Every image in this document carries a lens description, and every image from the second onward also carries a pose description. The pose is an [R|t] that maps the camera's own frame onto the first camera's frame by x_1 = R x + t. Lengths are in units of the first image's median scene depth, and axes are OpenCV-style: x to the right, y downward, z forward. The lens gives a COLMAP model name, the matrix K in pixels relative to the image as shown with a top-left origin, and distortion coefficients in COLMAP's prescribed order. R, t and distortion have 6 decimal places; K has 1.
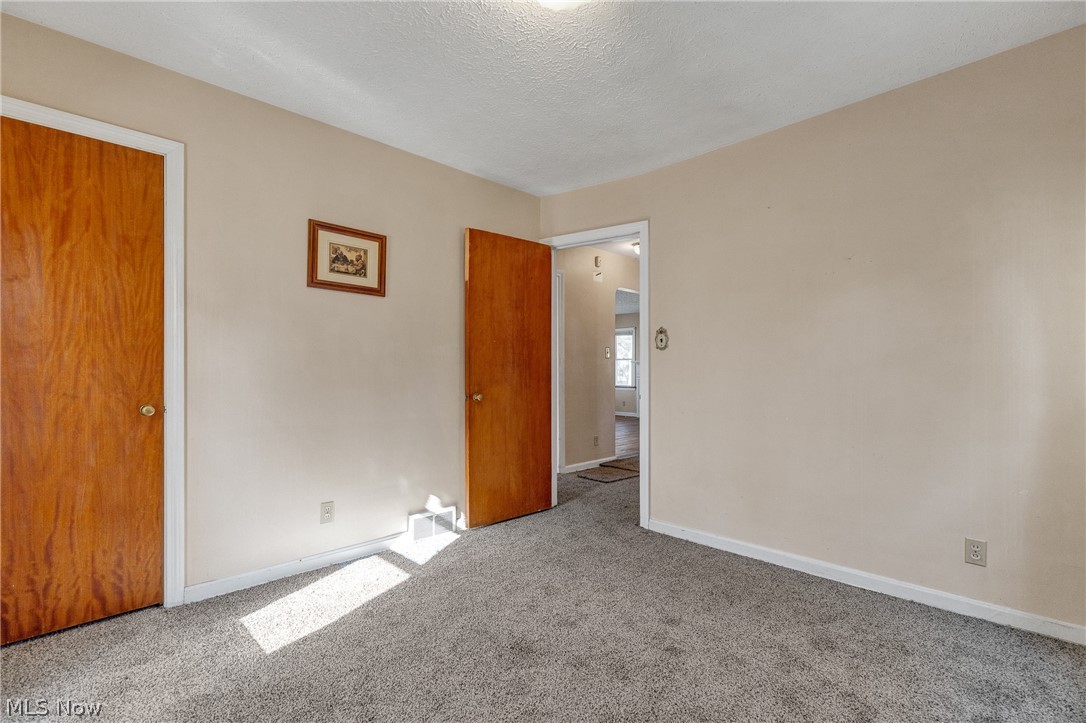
lens RADIAL K [[491.1, 0, 546.3], [0, 491.1, 367.3], [0, 0, 1]] dist [0.002240, -0.000225]
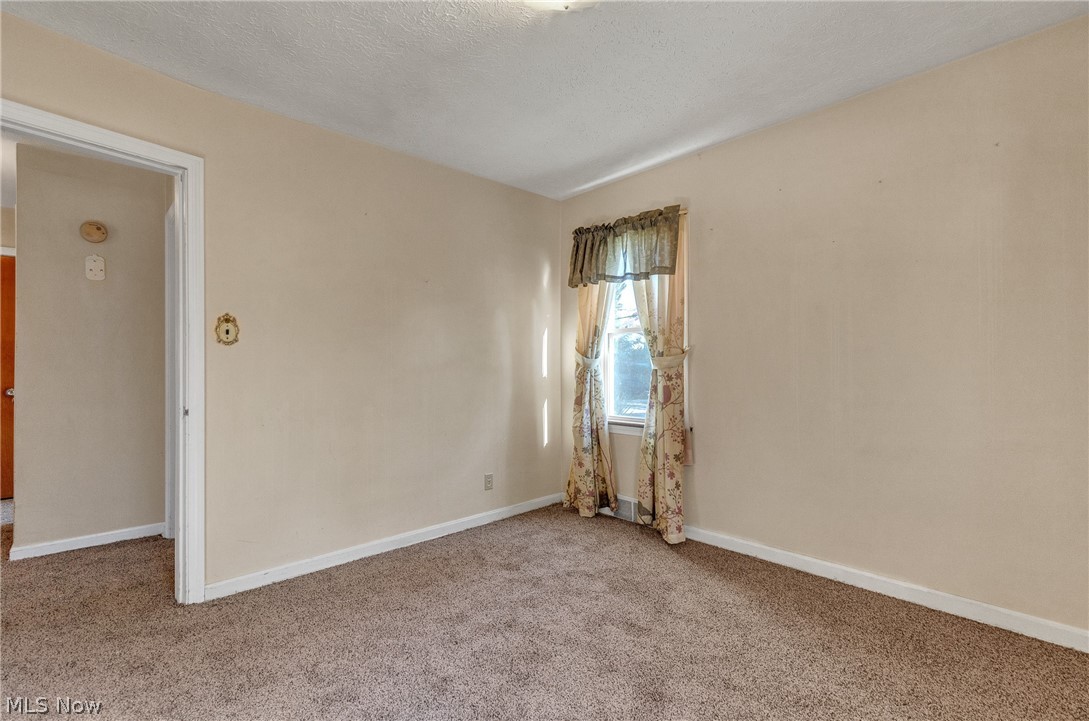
lens RADIAL K [[492.4, 0, 547.8], [0, 492.4, 361.7], [0, 0, 1]] dist [0.002240, -0.000225]
pose [[0.021350, 0.005607, 0.999756, -0.628123], [-0.004657, 0.999974, -0.005509, -0.010702], [-0.999761, -0.004539, 0.021376, 0.649988]]
